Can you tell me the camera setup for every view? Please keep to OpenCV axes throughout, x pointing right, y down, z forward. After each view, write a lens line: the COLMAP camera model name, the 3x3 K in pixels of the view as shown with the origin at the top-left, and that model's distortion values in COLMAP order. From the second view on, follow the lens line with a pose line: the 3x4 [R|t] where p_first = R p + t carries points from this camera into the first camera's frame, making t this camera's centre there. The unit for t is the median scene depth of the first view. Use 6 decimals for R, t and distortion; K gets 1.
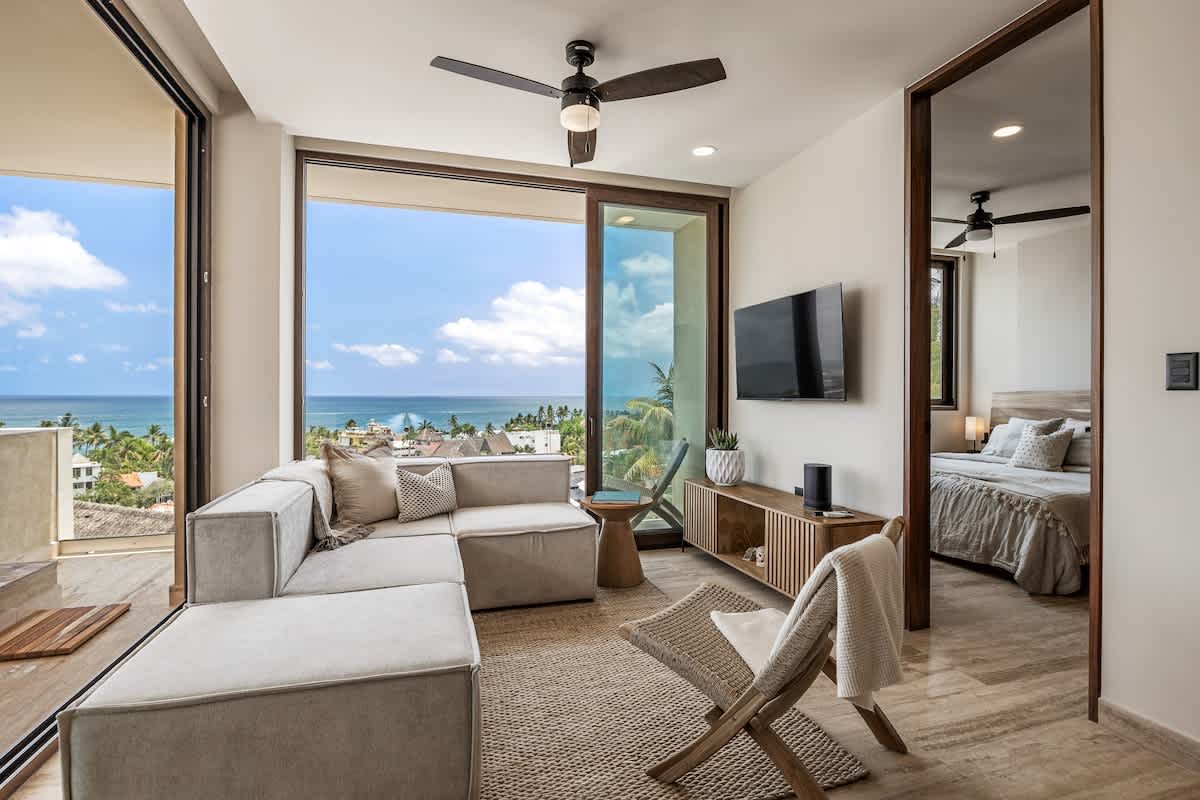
lens RADIAL K [[594.2, 0, 600.0], [0, 594.2, 400.0], [0, 0, 1]] dist [-0.013194, -0.000211]
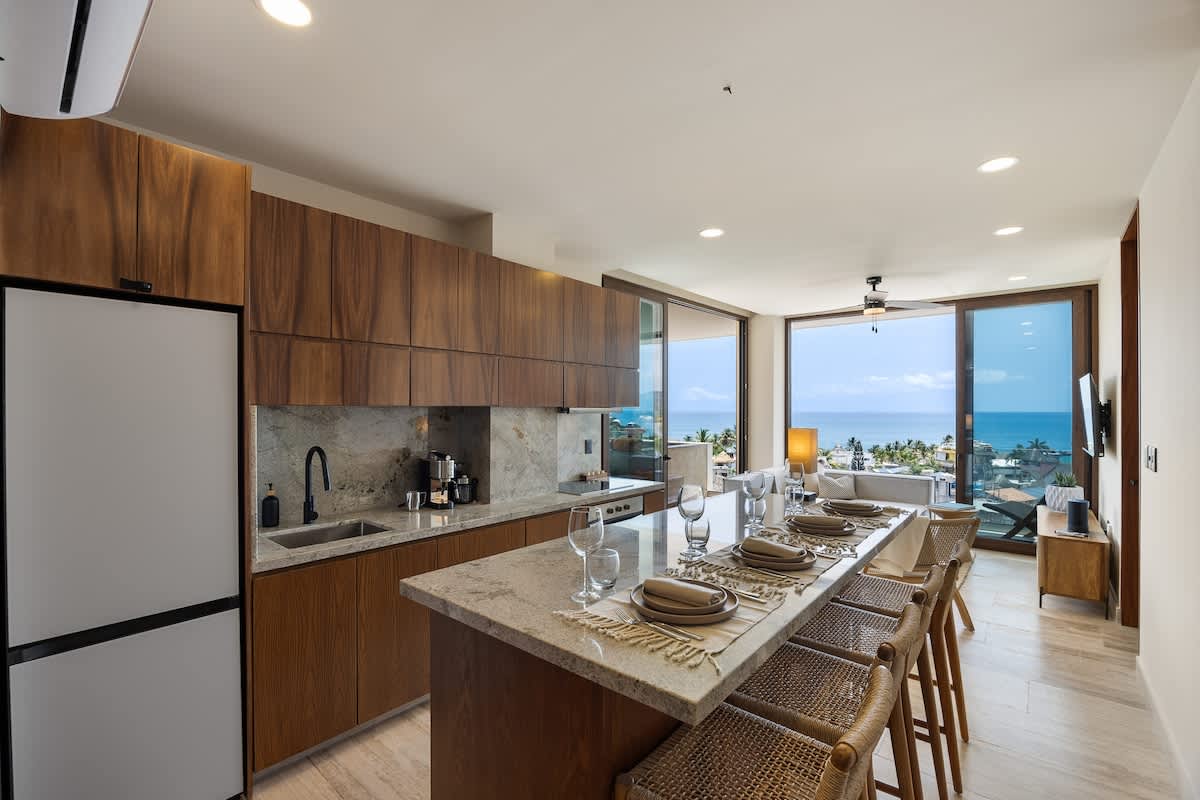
lens RADIAL K [[508.9, 0, 597.6], [0, 508.9, 409.6], [0, 0, 1]] dist [-0.016937, -0.000088]
pose [[0.532437, -0.003556, -0.846462, 0.787917], [-0.007309, 0.999935, -0.008798, -0.092448], [0.846438, 0.010871, 0.532376, -0.635644]]
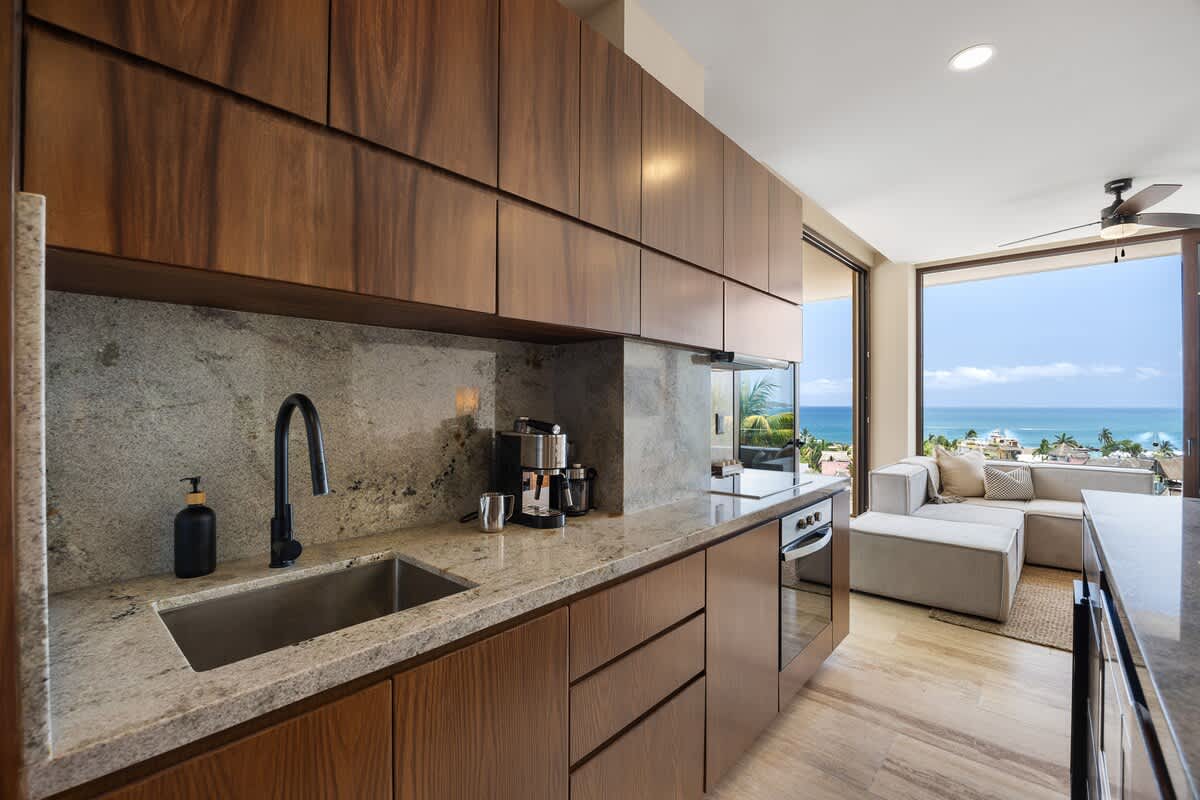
lens RADIAL K [[510.6, 0, 604.8], [0, 510.6, 403.7], [0, 0, 1]] dist [-0.016252, -0.000124]
pose [[0.518838, -0.006302, -0.854849, 0.297626], [-0.005529, 0.999927, -0.010728, -0.029591], [0.854855, 0.010293, 0.518765, -0.586190]]
